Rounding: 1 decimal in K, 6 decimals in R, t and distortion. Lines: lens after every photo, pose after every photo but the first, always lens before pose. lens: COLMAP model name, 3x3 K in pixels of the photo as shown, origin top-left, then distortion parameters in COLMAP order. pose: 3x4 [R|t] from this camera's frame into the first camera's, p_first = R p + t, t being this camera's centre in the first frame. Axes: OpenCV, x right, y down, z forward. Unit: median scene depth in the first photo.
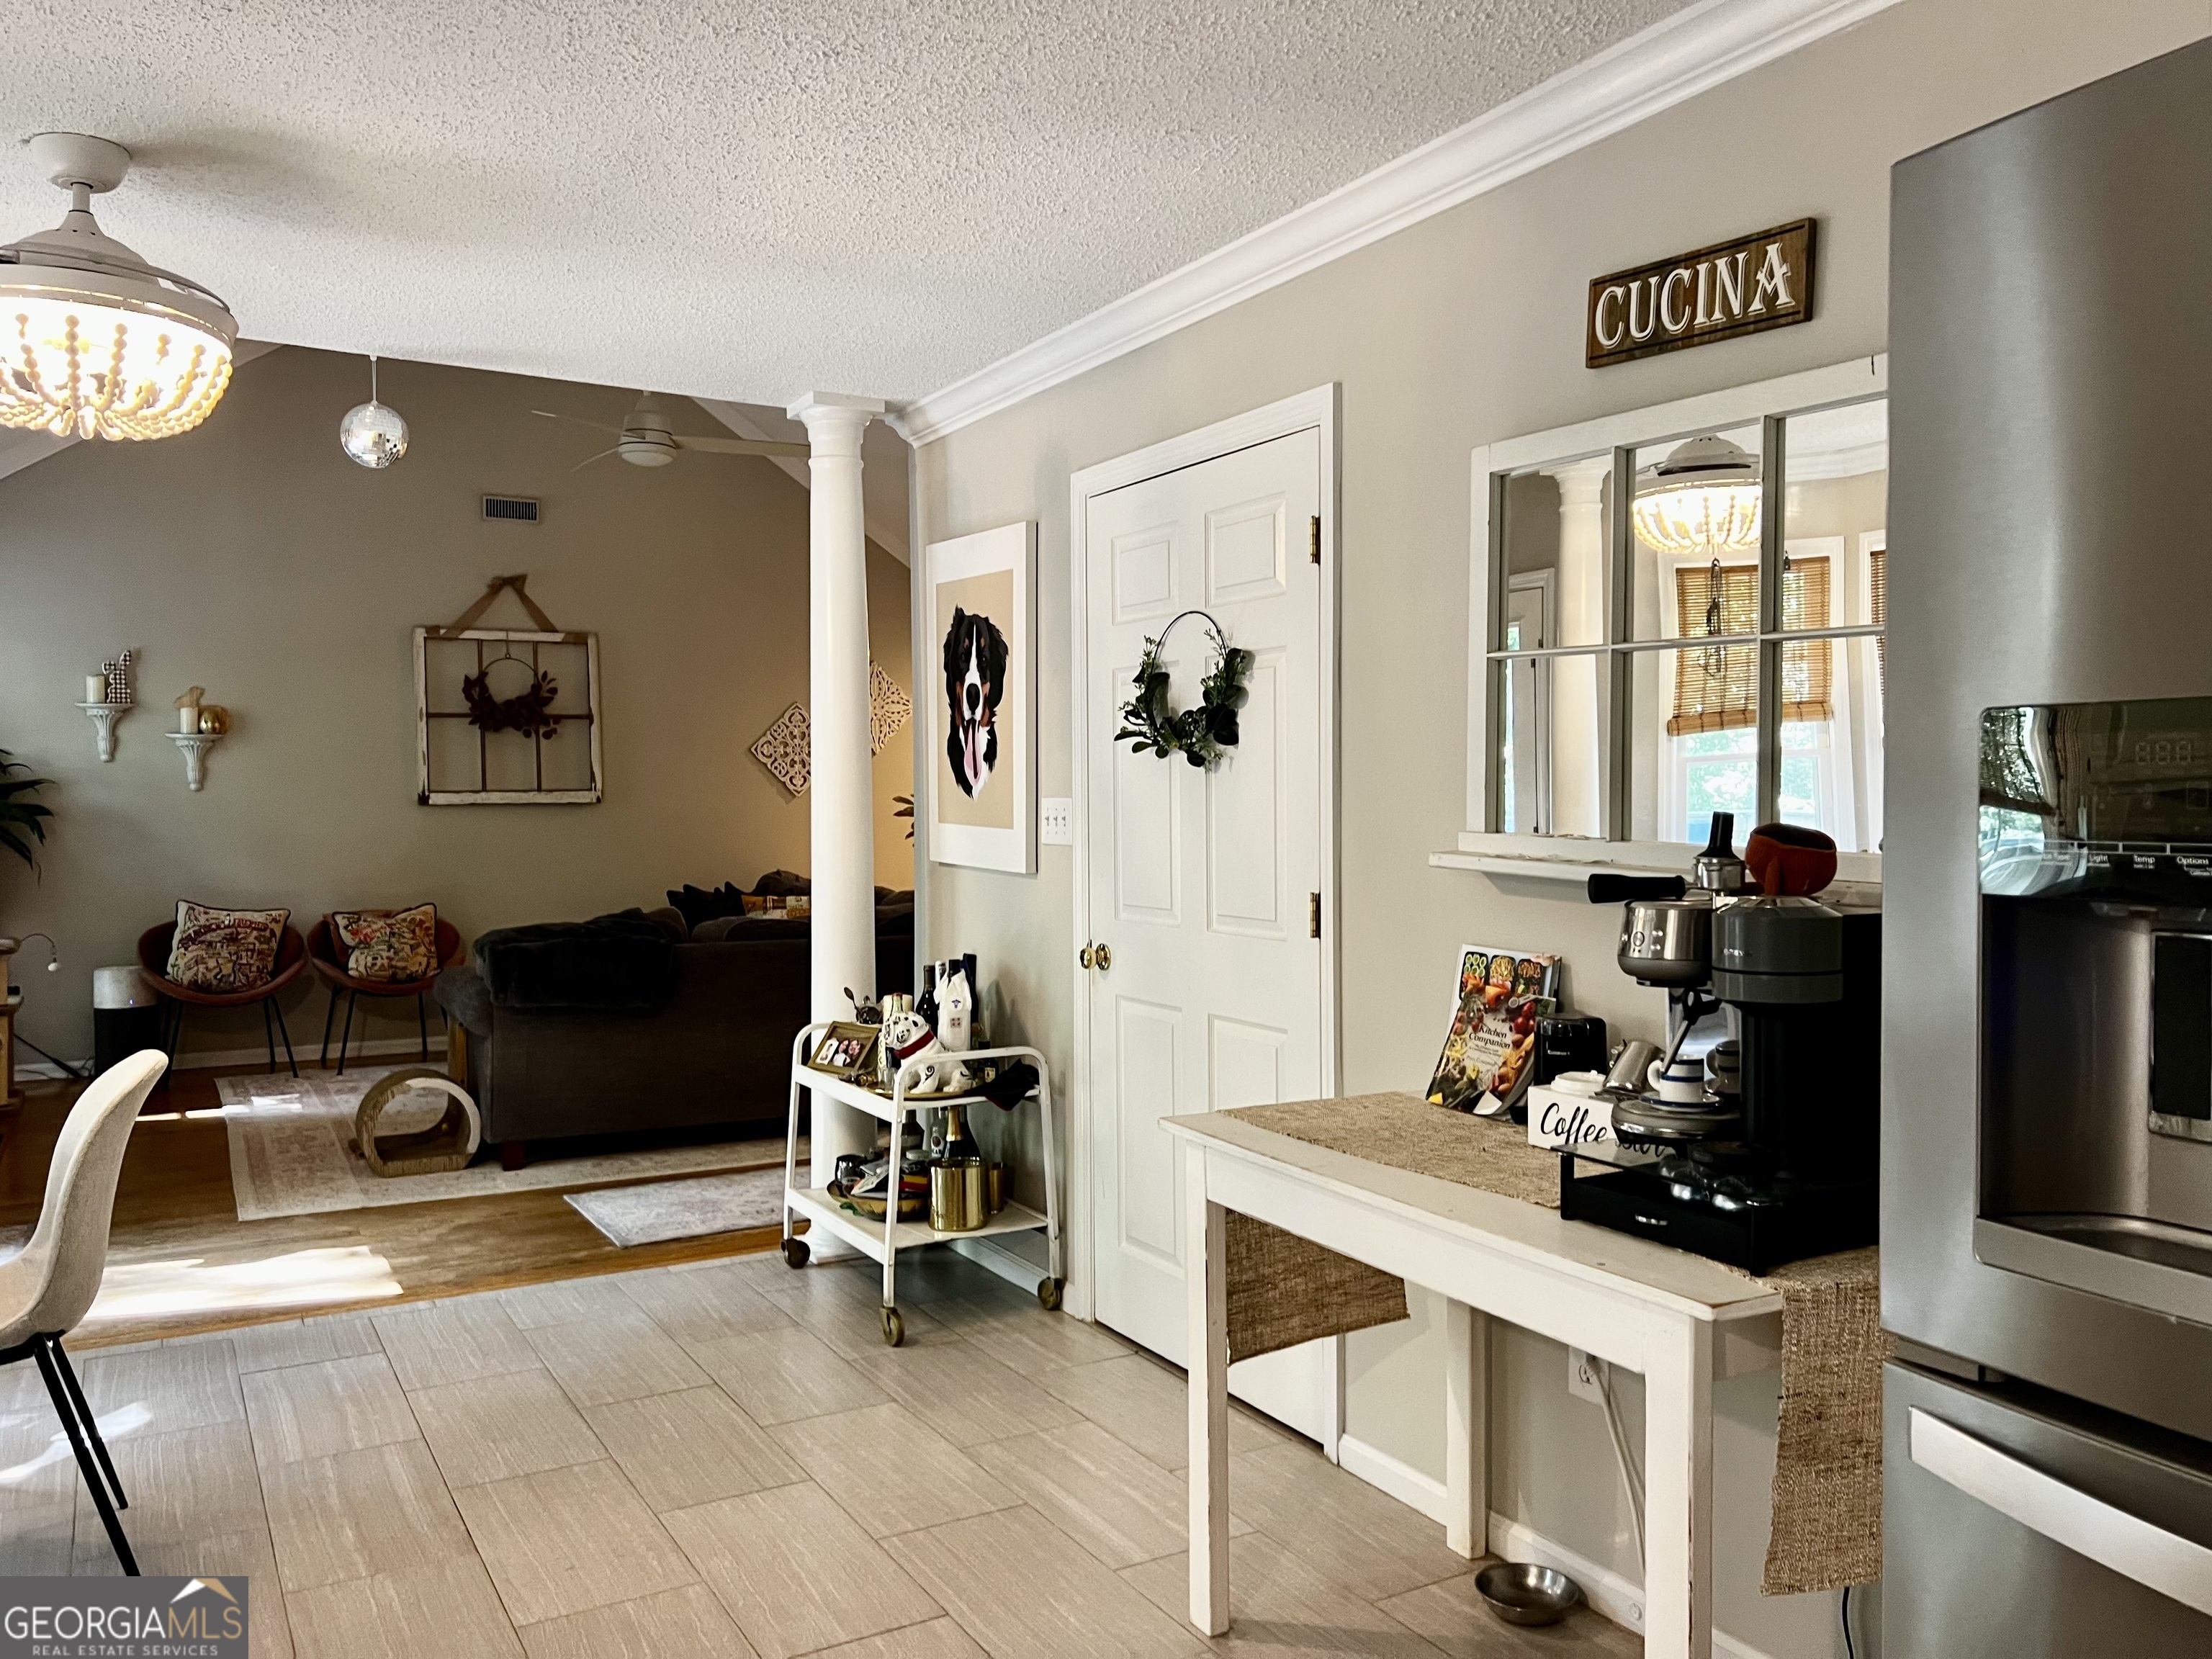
lens RADIAL K [[1690.6, 0, 1110.8], [0, 1690.6, 832.2], [0, 0, 1]] dist [0.059526, -0.078130]
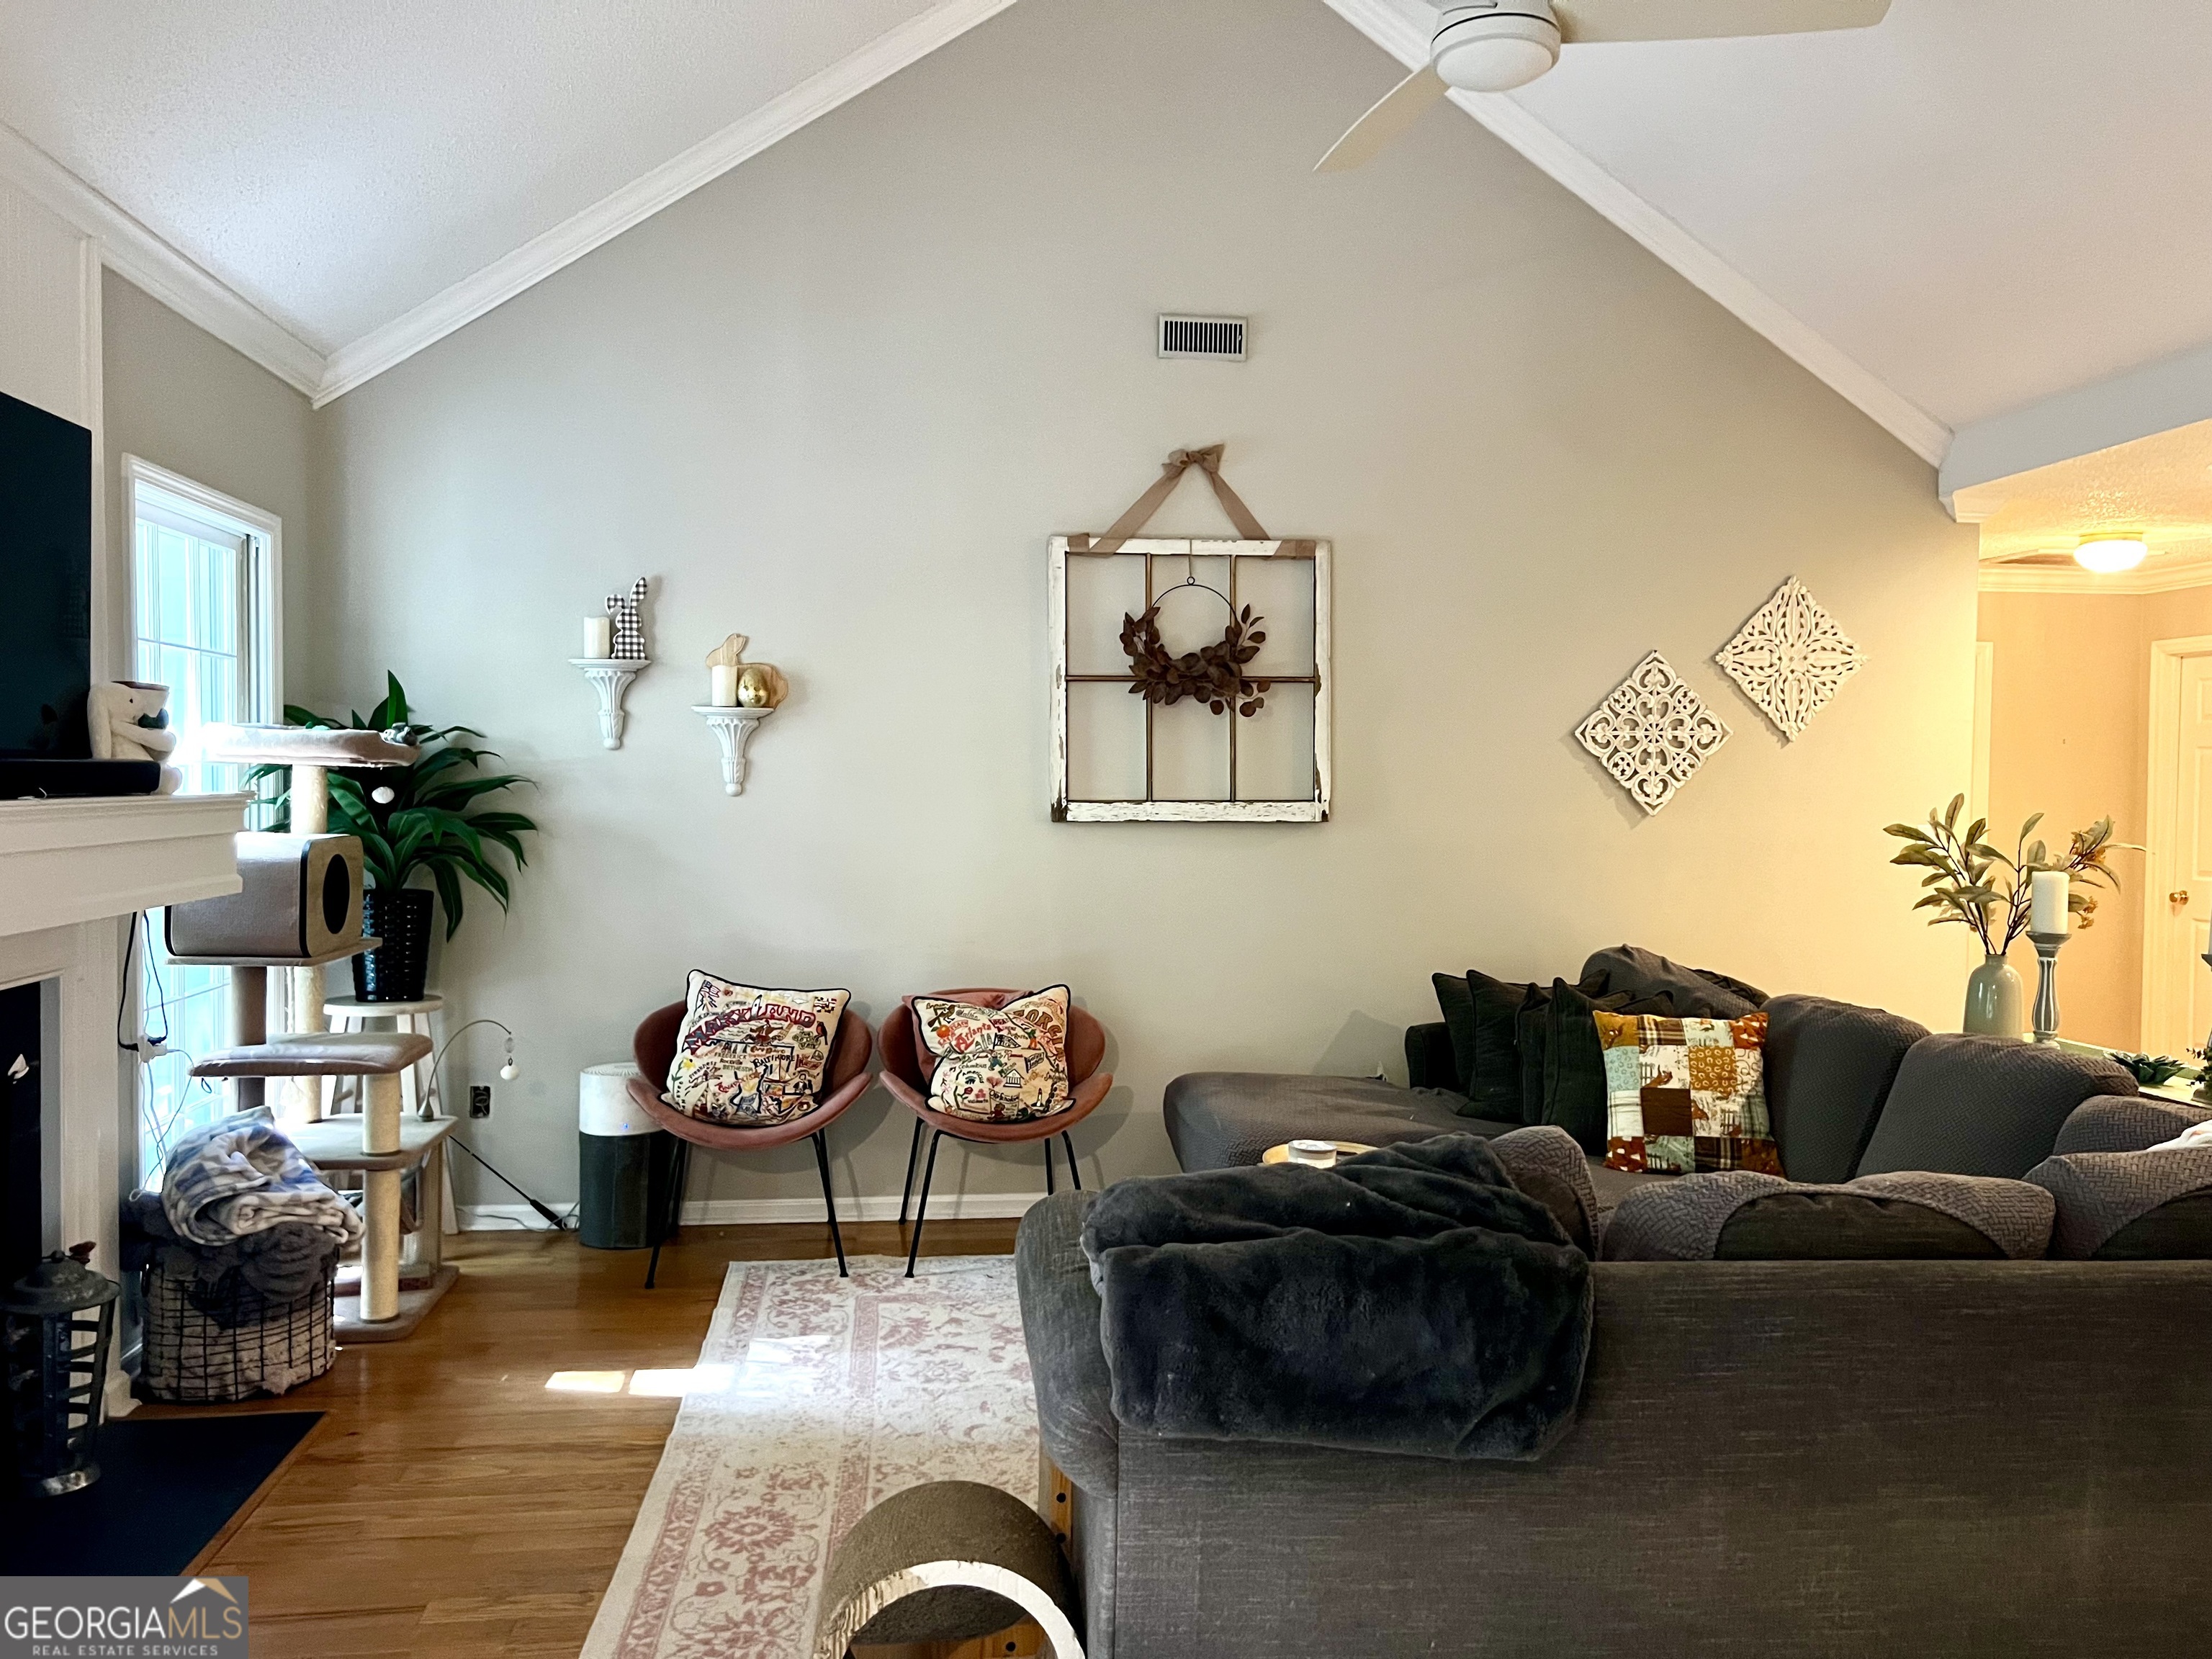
lens RADIAL K [[1690.6, 0, 1096.4], [0, 1690.6, 817.2], [0, 0, 1]] dist [0.059526, -0.078130]
pose [[0.920512, 0.022976, -0.390038, -0.155326], [-0.022783, 0.999727, 0.005120, -0.021900], [0.390049, 0.004173, 0.920785, 0.453327]]
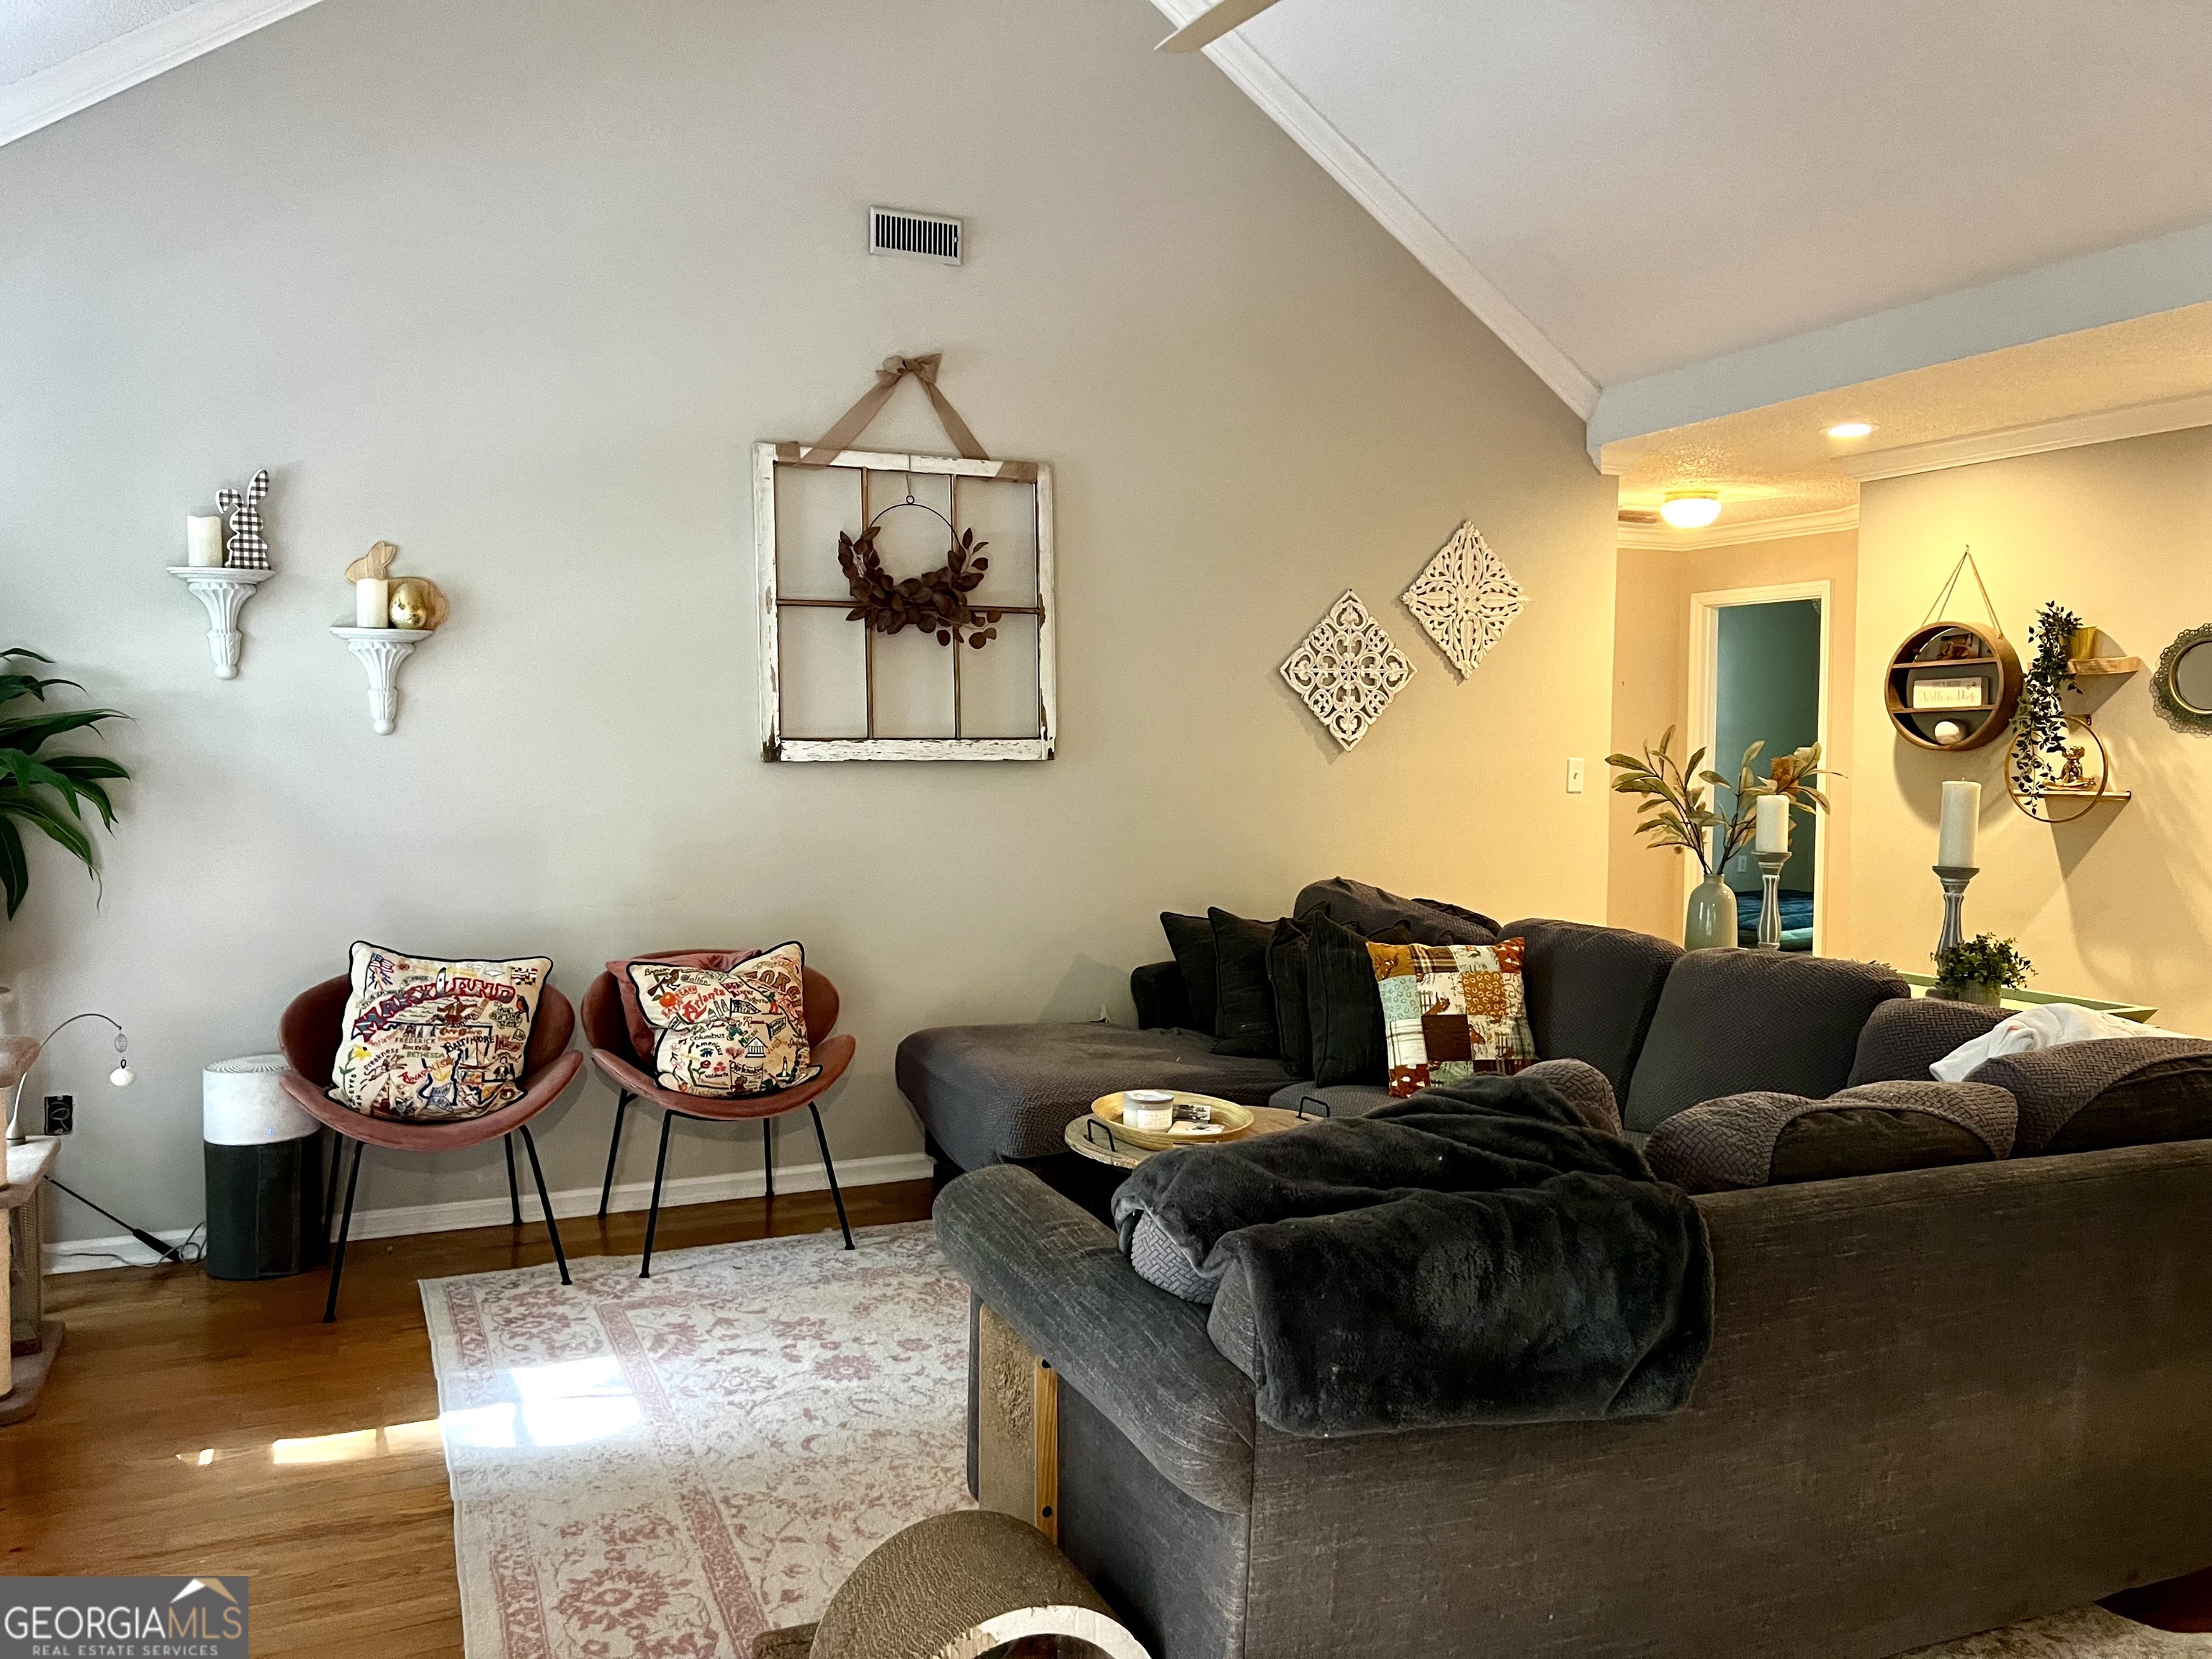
lens RADIAL K [[1690.6, 0, 1110.2], [0, 1690.6, 826.2], [0, 0, 1]] dist [0.059526, -0.078130]
pose [[0.995678, 0.015592, -0.091555, -0.249469], [-0.012501, 0.999335, 0.034242, -0.016013], [0.092028, -0.032950, 0.995211, 0.468729]]
